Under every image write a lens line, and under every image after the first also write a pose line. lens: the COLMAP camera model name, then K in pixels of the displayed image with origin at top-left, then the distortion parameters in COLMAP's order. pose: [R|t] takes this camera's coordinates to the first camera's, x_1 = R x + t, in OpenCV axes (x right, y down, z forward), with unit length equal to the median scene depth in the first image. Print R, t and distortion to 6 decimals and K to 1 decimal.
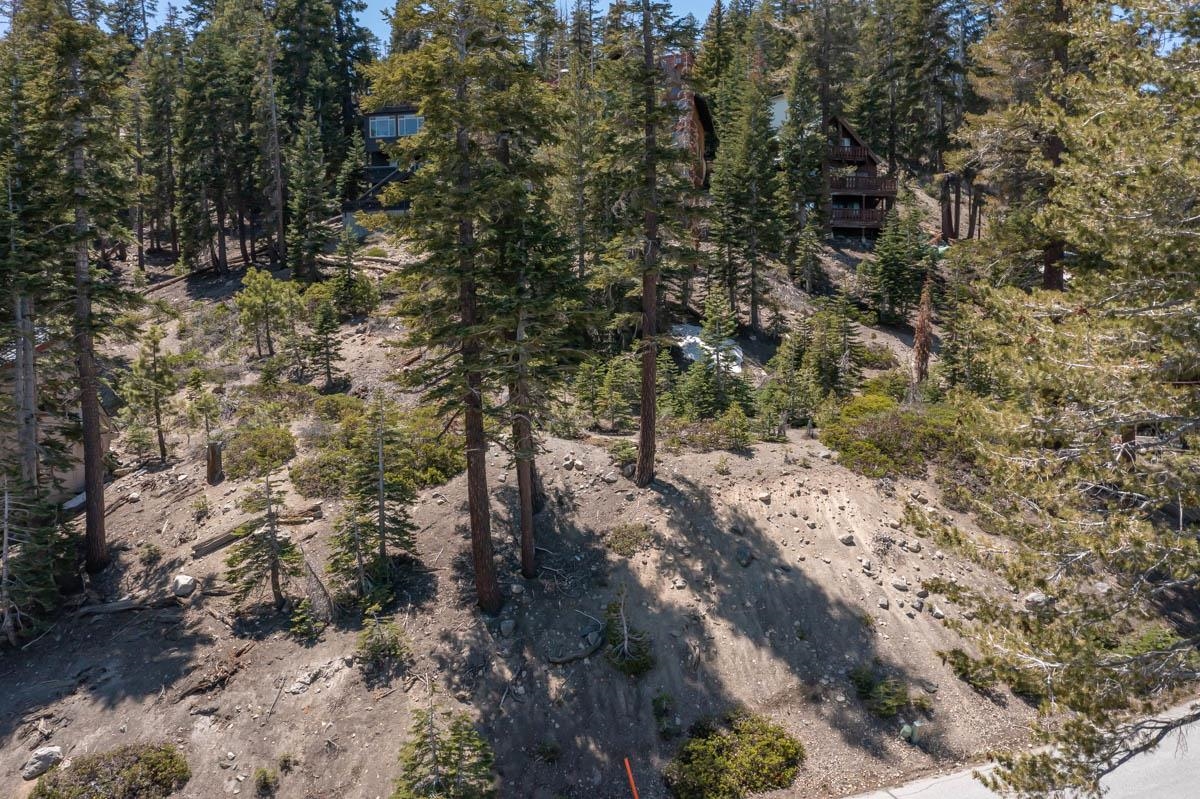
lens RADIAL K [[966.1, 0, 600.0], [0, 966.1, 399.5], [0, 0, 1]] dist [0.014421, 0.021494]
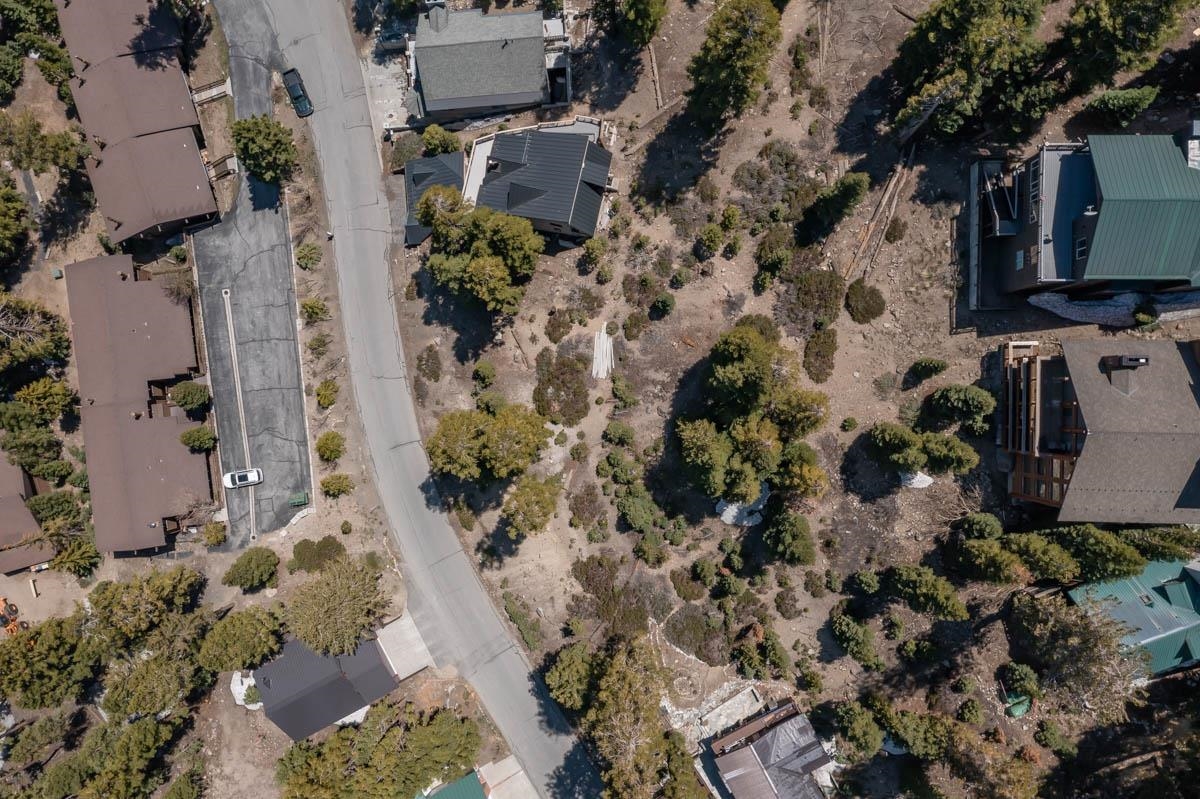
lens RADIAL K [[966.1, 0, 600.0], [0, 966.1, 399.5], [0, 0, 1]] dist [0.014421, 0.021494]
pose [[0.176692, 0.984259, 0.003713, -0.200354], [-0.010976, -0.001802, 0.999938, -2.969417], [0.984205, -0.176722, 0.010485, 1.308472]]
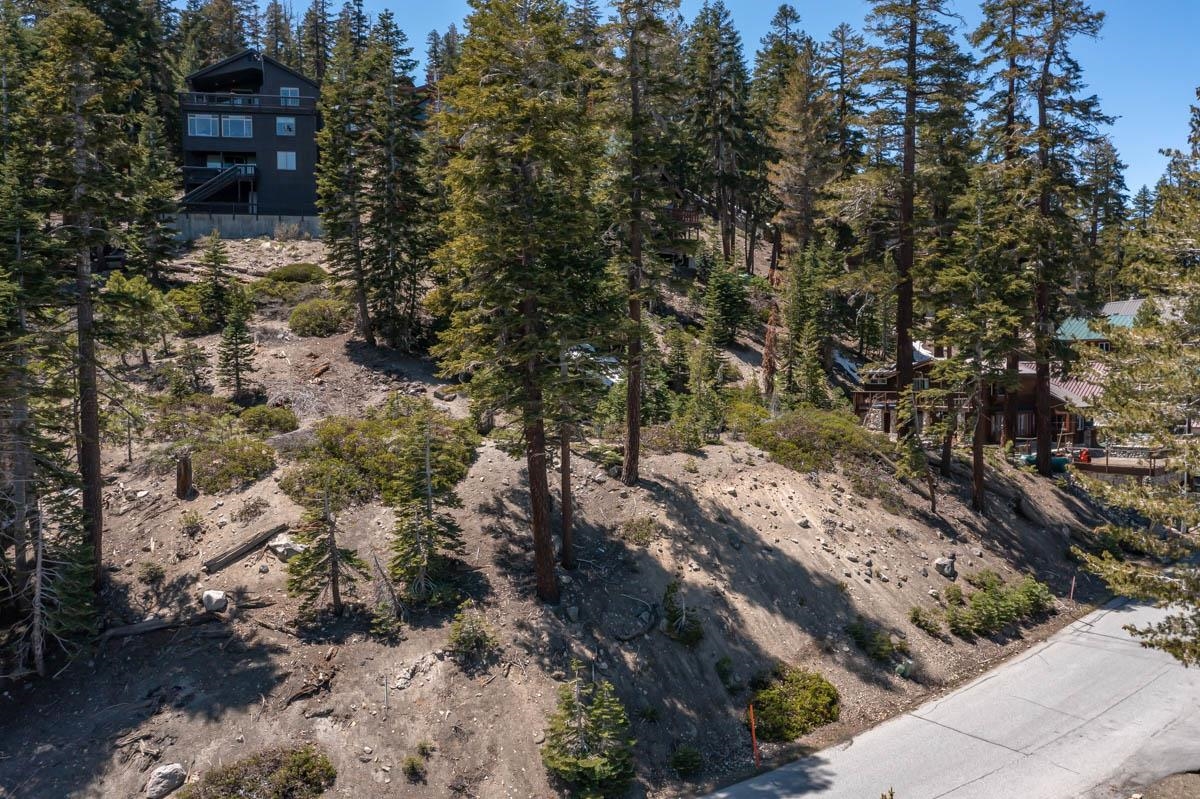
lens RADIAL K [[966.1, 0, 600.0], [0, 966.1, 399.5], [0, 0, 1]] dist [0.014421, 0.021494]
pose [[0.945652, -0.003891, 0.325157, -0.397551], [0.007761, 0.999914, -0.010603, 0.001985], [-0.325088, 0.012551, 0.945601, -0.059685]]
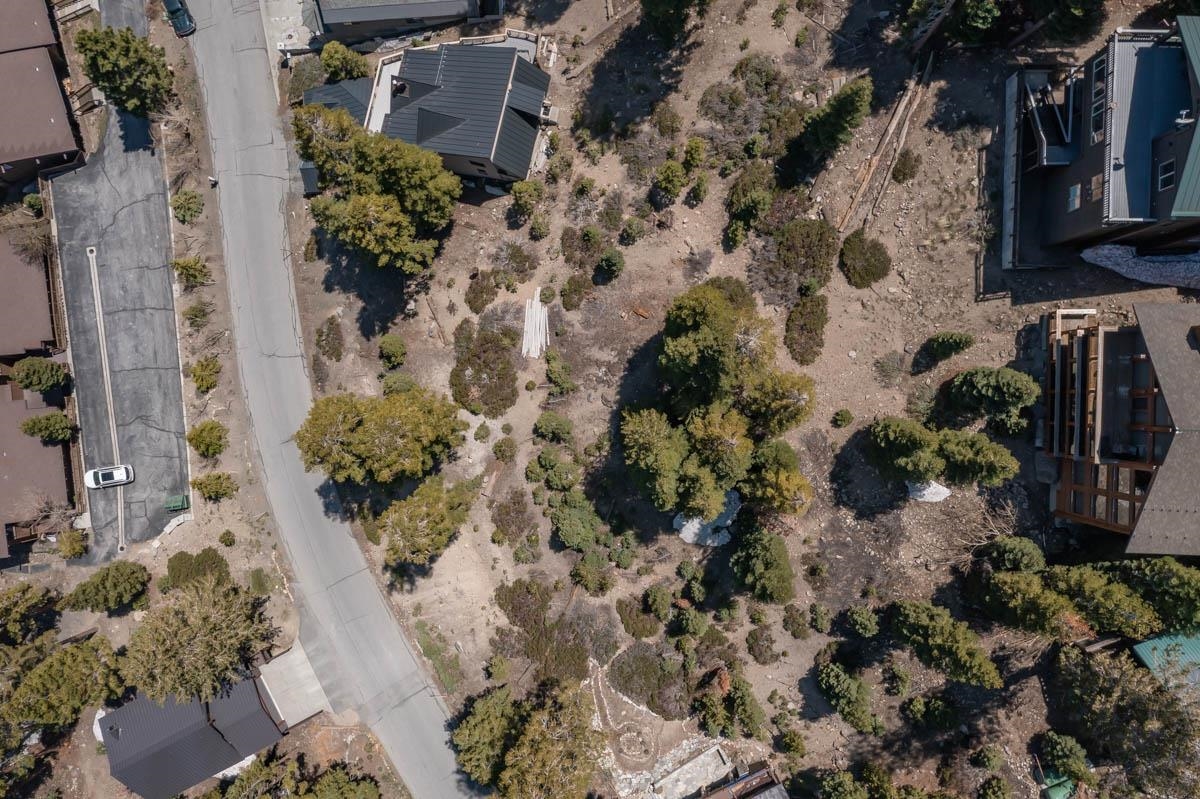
lens RADIAL K [[966.1, 0, 600.0], [0, 966.1, 399.5], [0, 0, 1]] dist [0.014421, 0.021494]
pose [[0.164600, 0.986343, 0.005928, -0.138034], [-0.010377, -0.004278, 0.999937, -2.363611], [0.986306, -0.164651, 0.009532, 1.479035]]
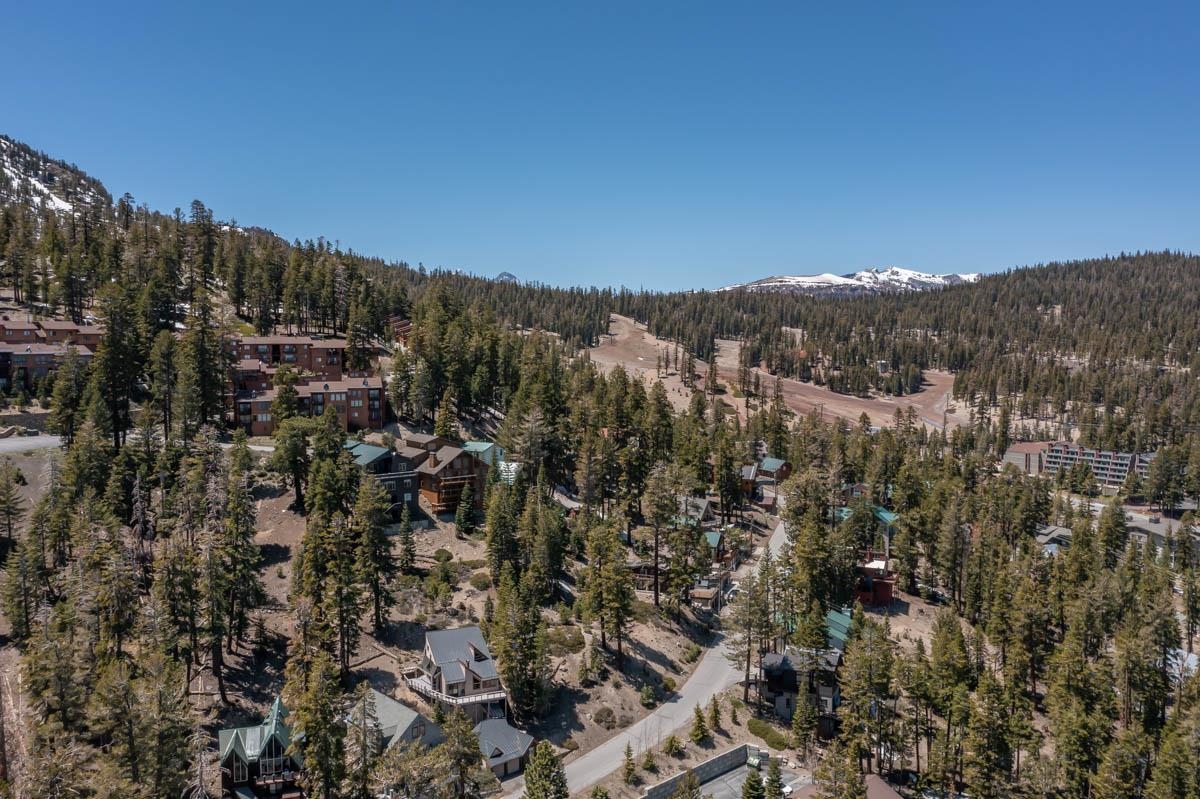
lens RADIAL K [[936.8, 0, 631.5], [0, 936.8, 398.5], [0, 0, 1]] dist [0.007235, 0.004236]
pose [[0.653258, -0.035878, 0.756285, -3.658432], [0.019672, 0.999344, 0.030417, -1.333050], [-0.756880, -0.004993, 0.653535, -2.221894]]
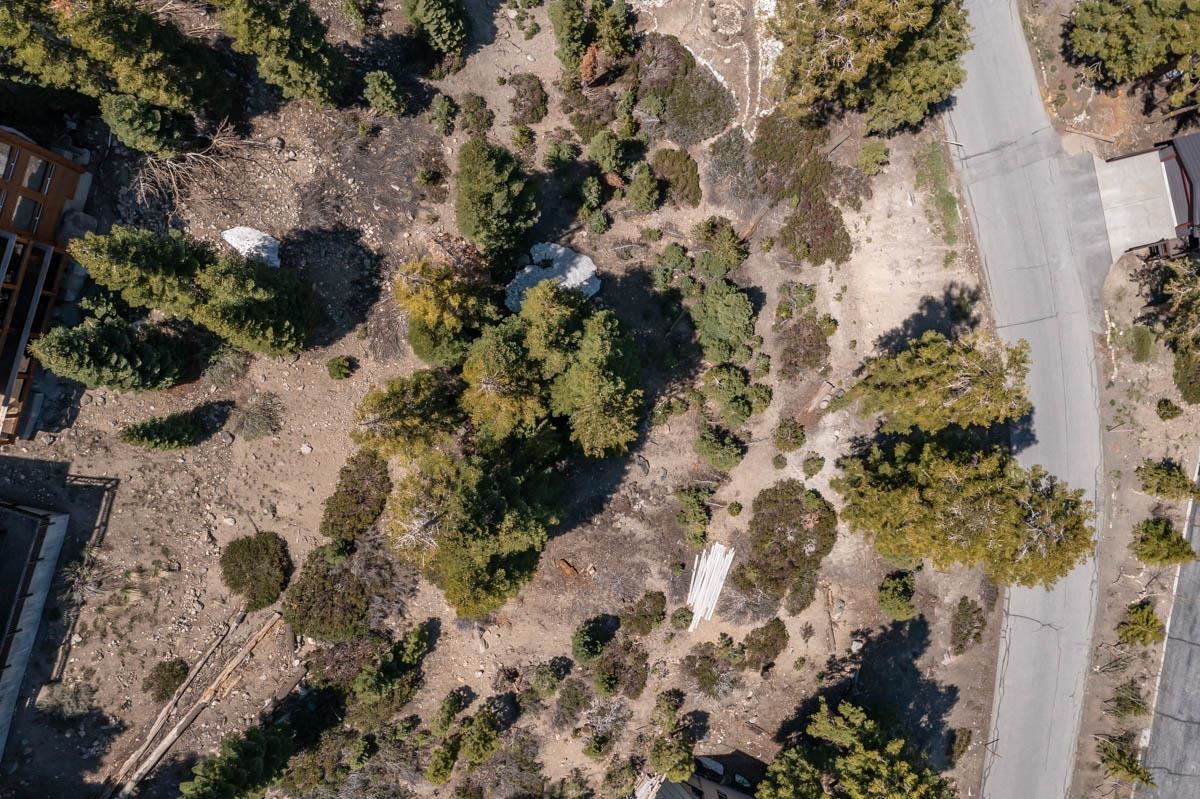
lens RADIAL K [[961.9, 0, 586.0], [0, 961.9, 404.4], [0, 0, 1]] dist [0.031815, 0.001183]
pose [[0.097310, -0.995235, 0.006139, -0.028515], [0.061623, 0.012182, 0.998025, -1.789724], [-0.993345, -0.096740, 0.062515, 1.520610]]
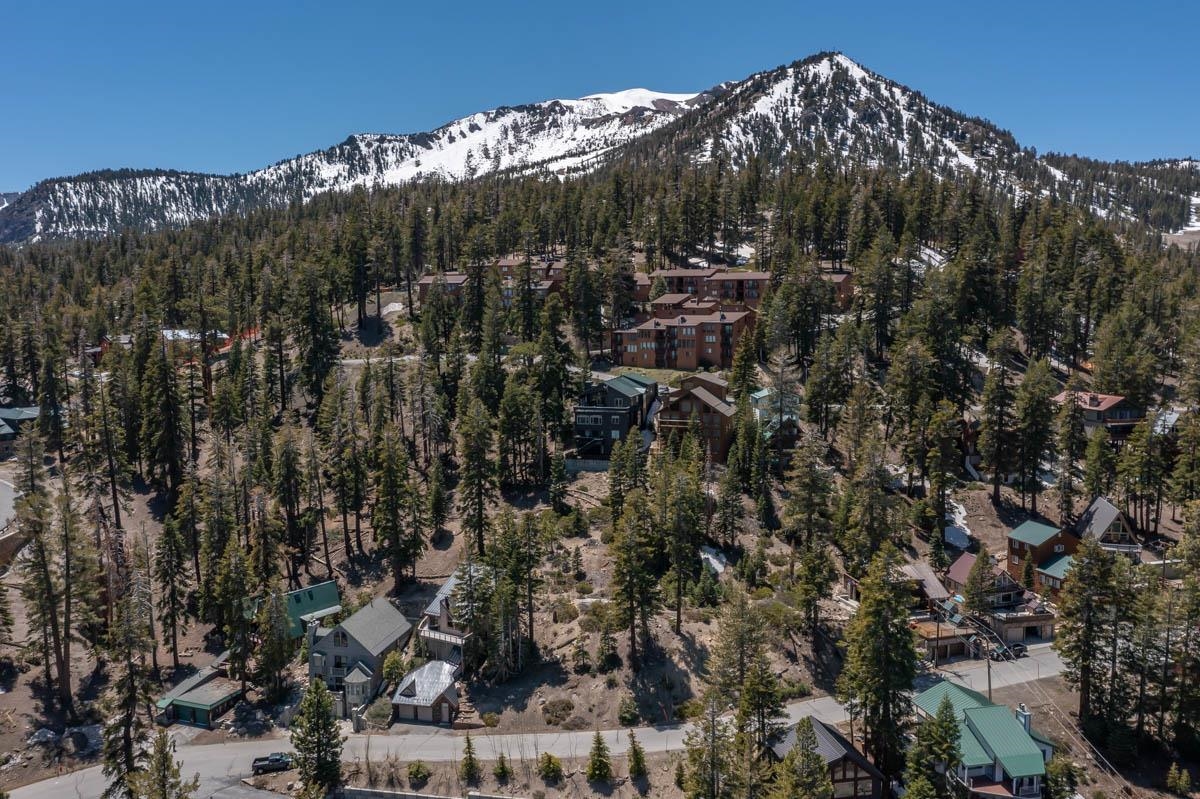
lens RADIAL K [[966.1, 0, 600.0], [0, 966.1, 399.5], [0, 0, 1]] dist [0.014421, 0.021494]
pose [[0.992977, 0.013481, -0.117539, 0.192994], [-0.005286, 0.997550, 0.069760, -1.173548], [0.118191, -0.068649, 0.990615, -2.905181]]
